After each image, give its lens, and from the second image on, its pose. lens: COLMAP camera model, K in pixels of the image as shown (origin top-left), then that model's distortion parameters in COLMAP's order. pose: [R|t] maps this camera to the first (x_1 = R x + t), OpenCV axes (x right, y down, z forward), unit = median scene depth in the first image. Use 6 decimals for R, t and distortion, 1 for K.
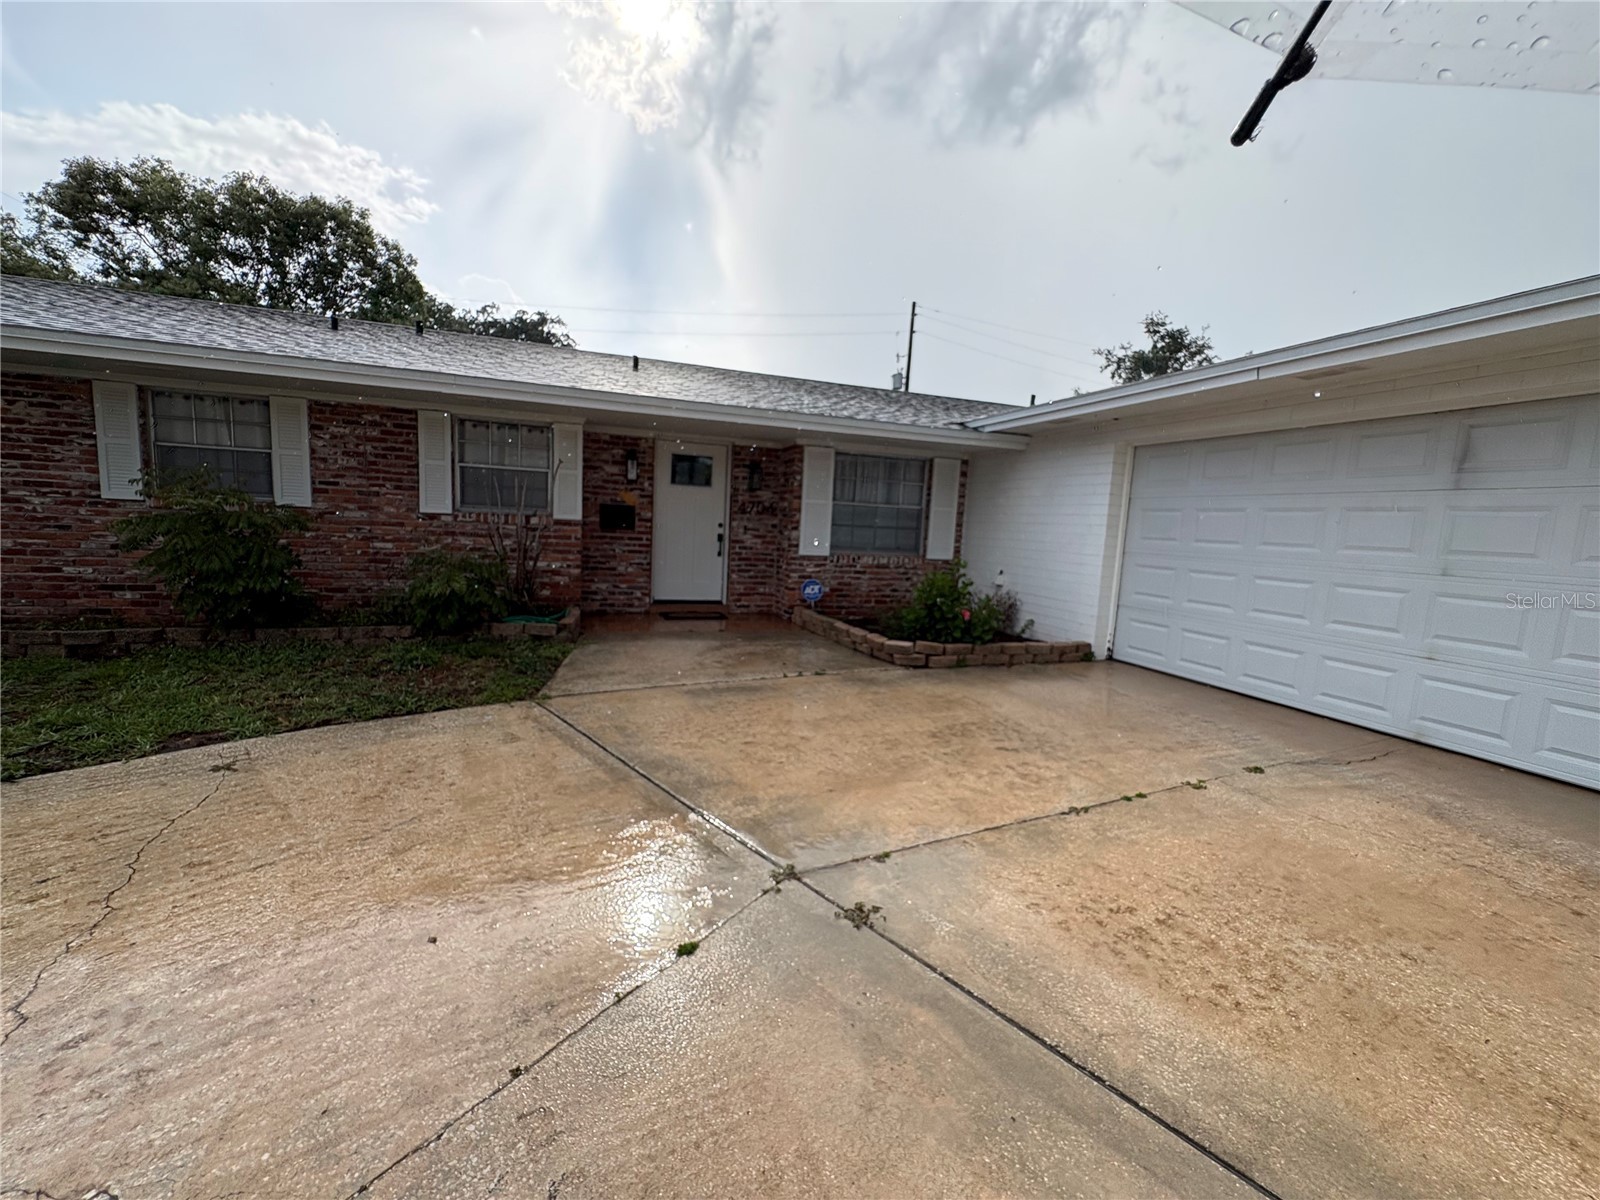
lens RADIAL K [[639.1, 0, 802.1], [0, 639.1, 596.8], [0, 0, 1]] dist [0.002940, 0.001034]
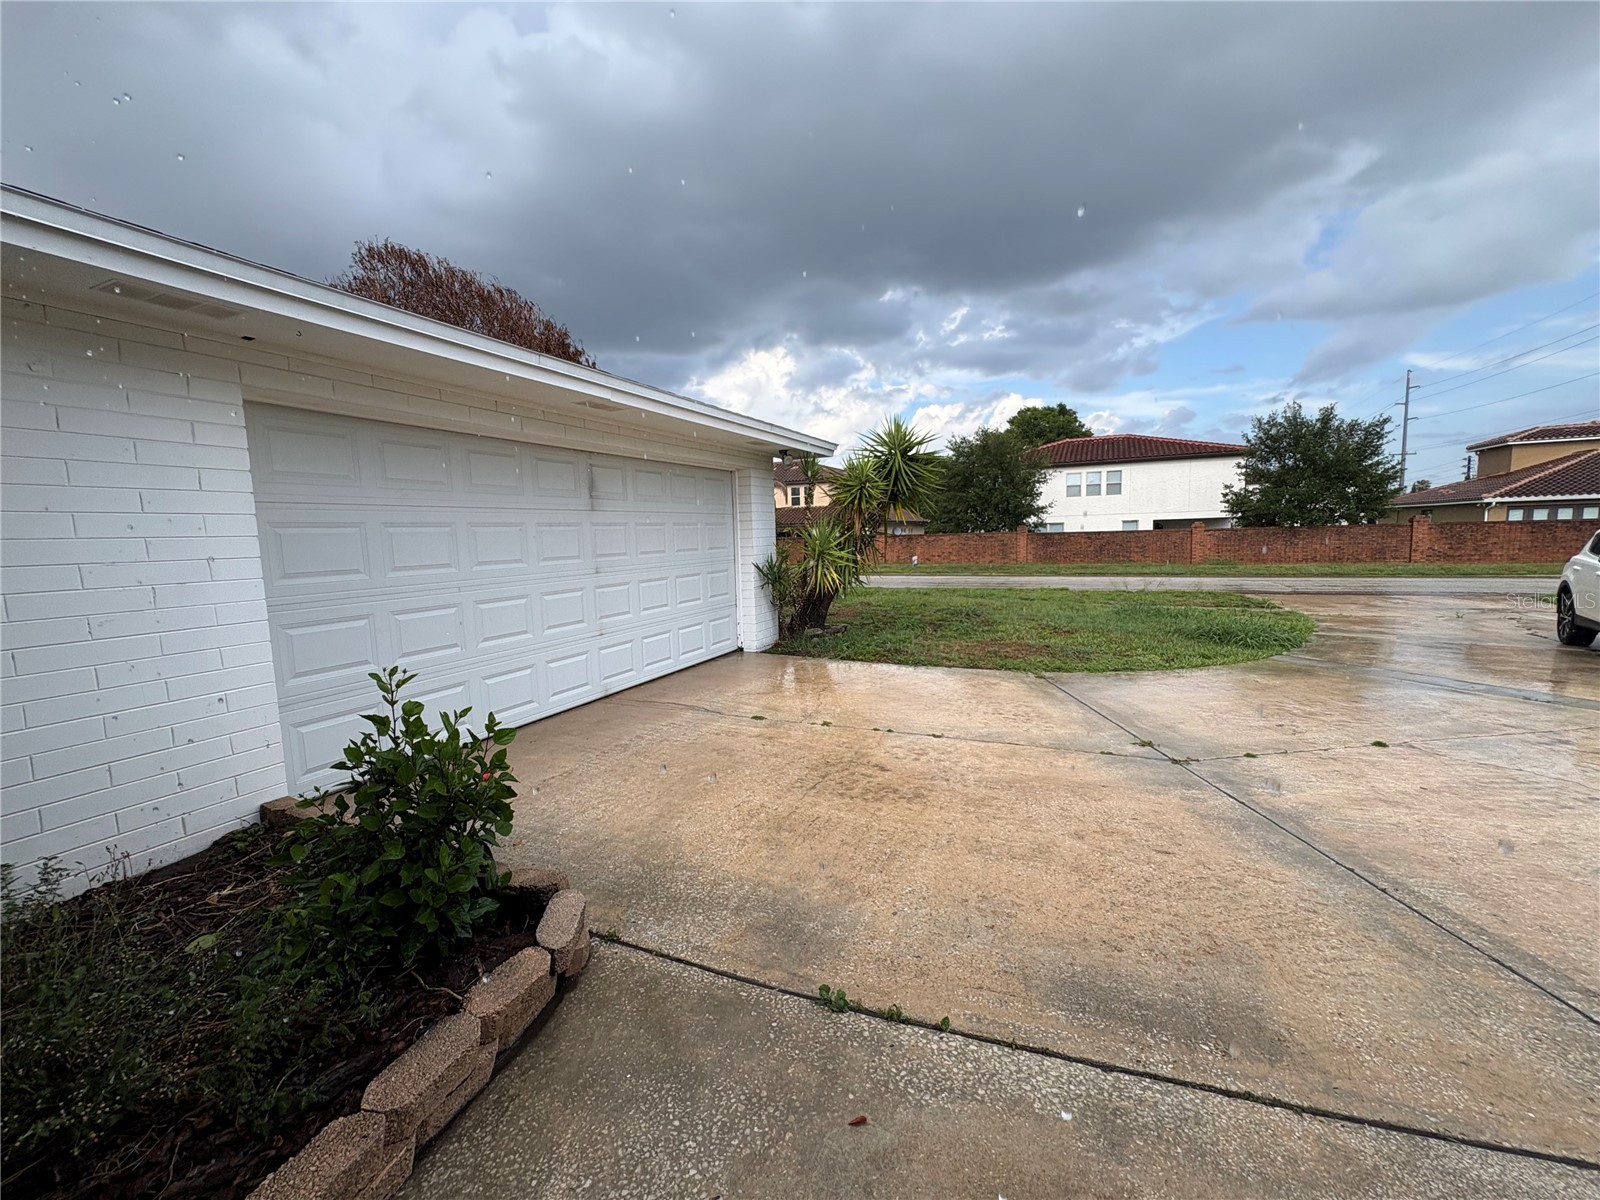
lens RADIAL K [[639.1, 0, 800.8], [0, 639.1, 603.3], [0, 0, 1]] dist [0.002940, 0.001034]
pose [[-0.721398, -0.104005, 0.684666, -0.274947], [0.072902, 0.971760, 0.224430, -0.272036], [-0.688673, 0.211817, -0.693443, 1.843104]]
